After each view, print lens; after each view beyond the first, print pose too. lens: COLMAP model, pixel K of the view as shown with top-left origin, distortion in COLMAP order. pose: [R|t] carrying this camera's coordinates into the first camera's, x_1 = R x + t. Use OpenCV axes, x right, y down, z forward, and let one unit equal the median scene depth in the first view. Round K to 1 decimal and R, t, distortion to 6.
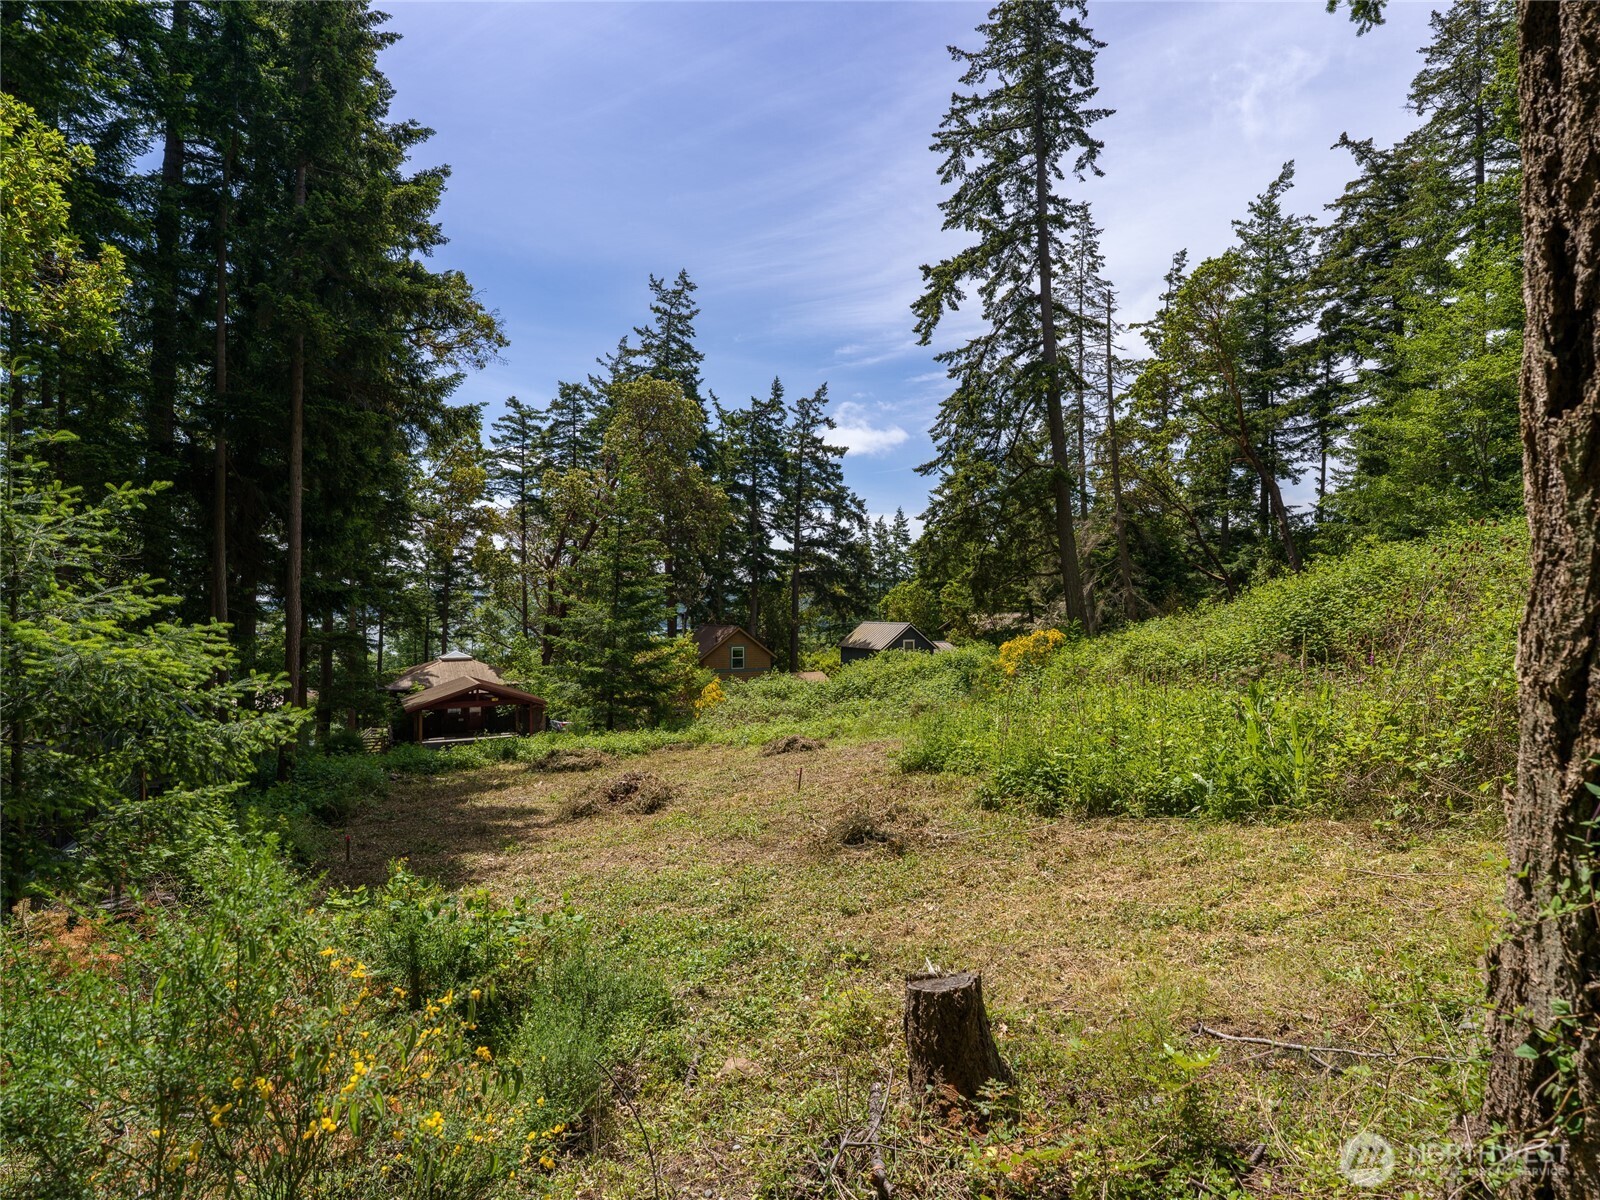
lens RADIAL K [[841.4, 0, 817.4], [0, 841.4, 591.1], [0, 0, 1]] dist [-0.025669, -0.006120]
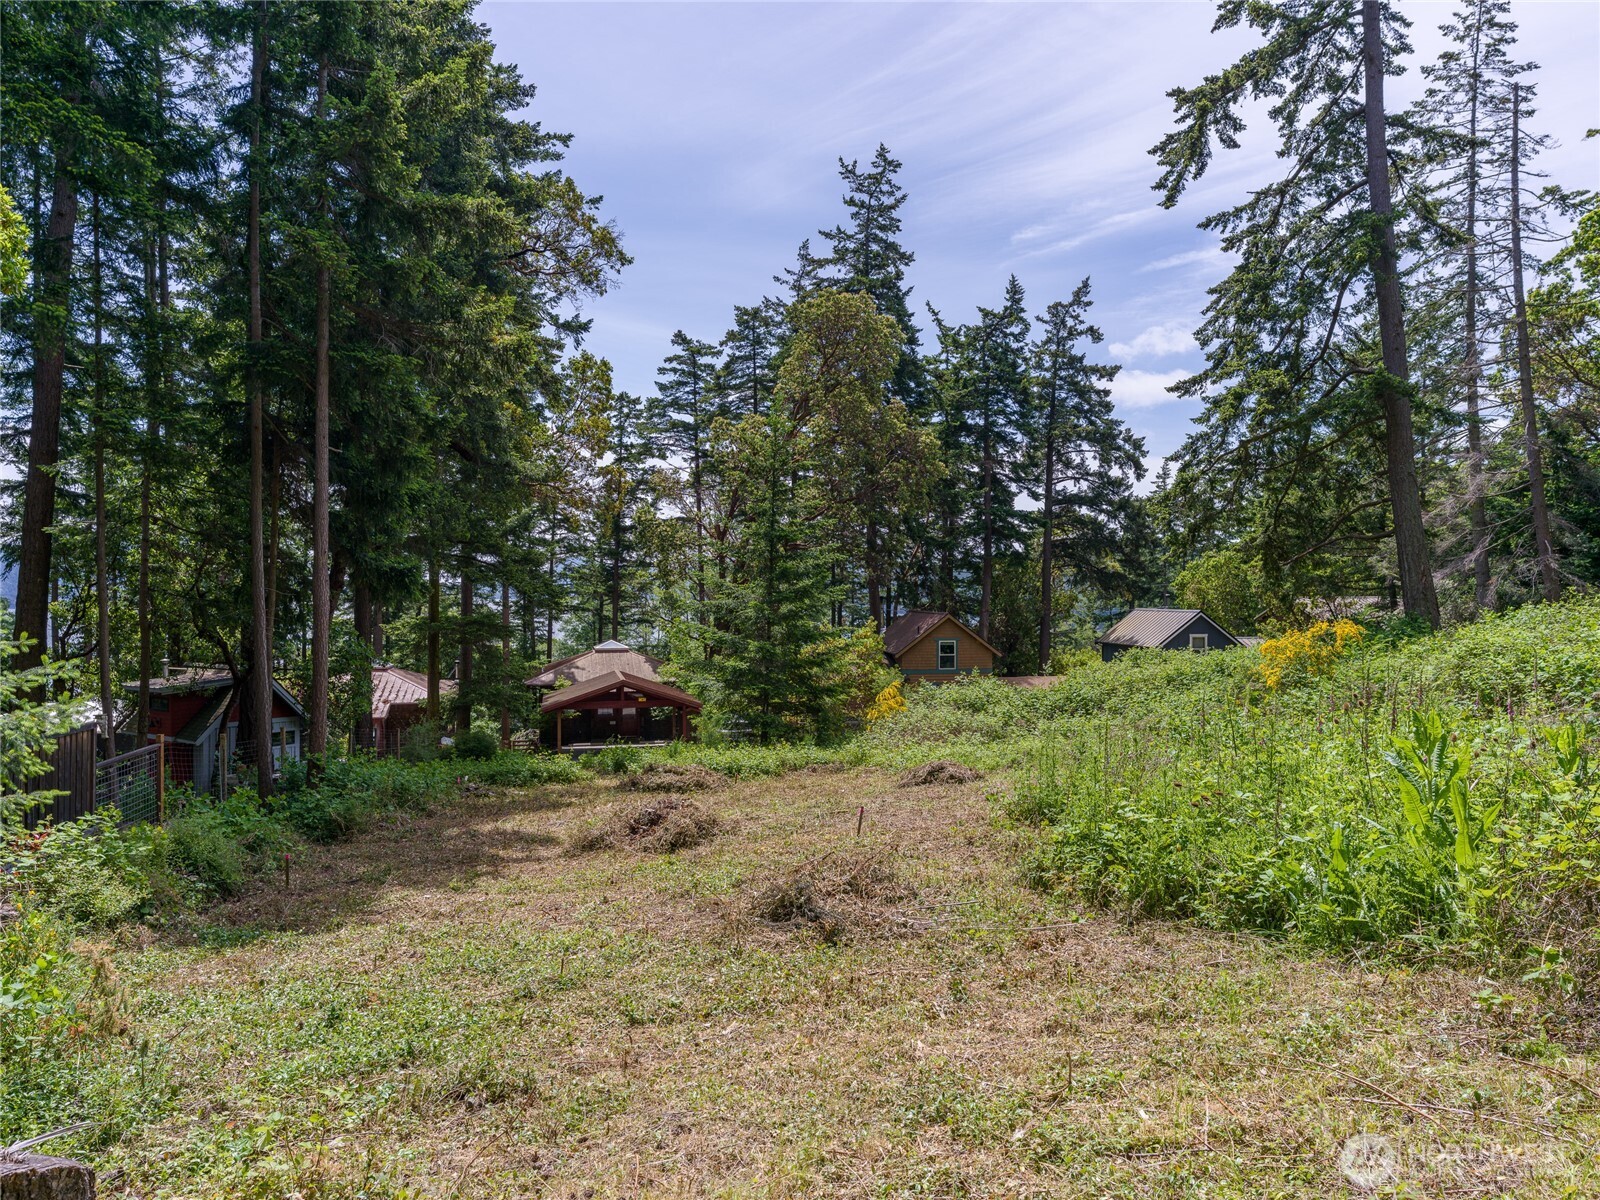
lens RADIAL K [[1076.8, 0, 823.4], [0, 1076.8, 588.9], [0, 0, 1]] dist [0.016676, -0.001496]
pose [[0.945433, 0.000395, -0.325817, 0.108721], [0.005930, 0.999813, 0.018419, 0.001584], [0.325763, -0.019346, 0.945253, 0.046697]]
